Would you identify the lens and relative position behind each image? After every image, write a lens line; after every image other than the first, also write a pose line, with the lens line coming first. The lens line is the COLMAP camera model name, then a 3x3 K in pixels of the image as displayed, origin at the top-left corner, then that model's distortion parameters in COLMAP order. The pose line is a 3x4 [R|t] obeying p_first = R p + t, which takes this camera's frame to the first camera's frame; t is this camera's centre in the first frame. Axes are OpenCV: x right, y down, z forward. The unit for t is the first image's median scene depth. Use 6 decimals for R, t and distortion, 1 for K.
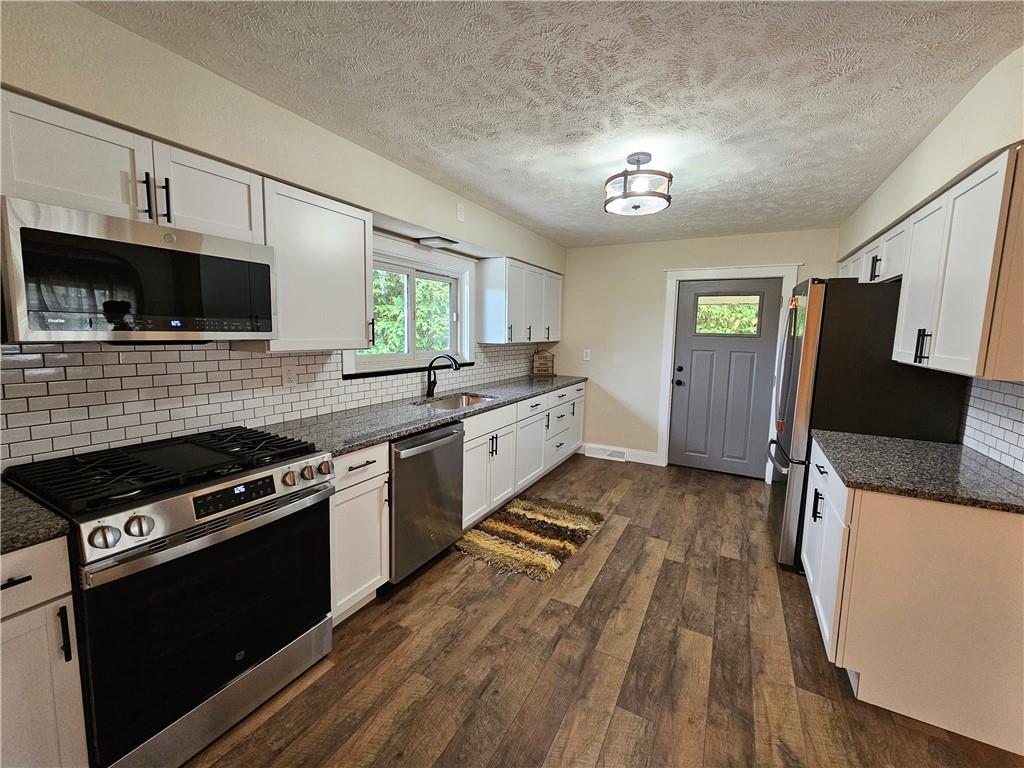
lens RADIAL K [[419.1, 0, 515.6], [0, 419.1, 381.3], [0, 0, 1]] dist [-0.002260, 0.001347]
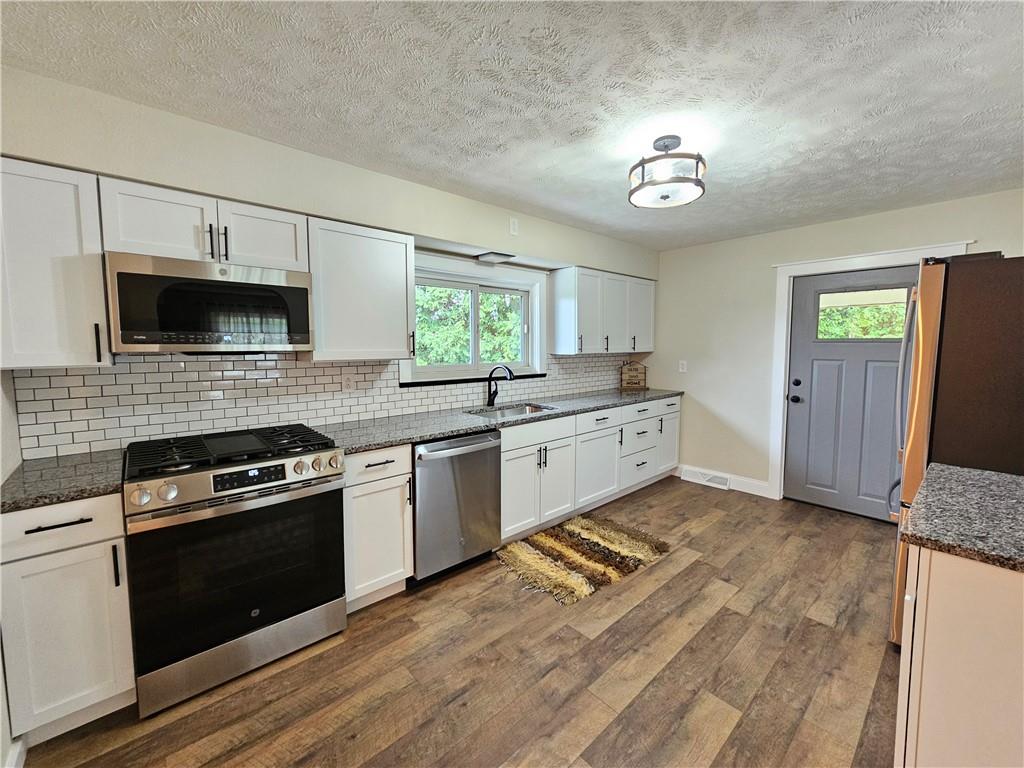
lens RADIAL K [[419.1, 0, 513.1], [0, 419.1, 381.0], [0, 0, 1]] dist [-0.002260, 0.001347]
pose [[0.940748, 0.007912, -0.339015, 0.300938], [-0.020059, 0.999276, -0.032343, 0.011138], [0.338513, 0.037227, 0.940225, 0.068532]]
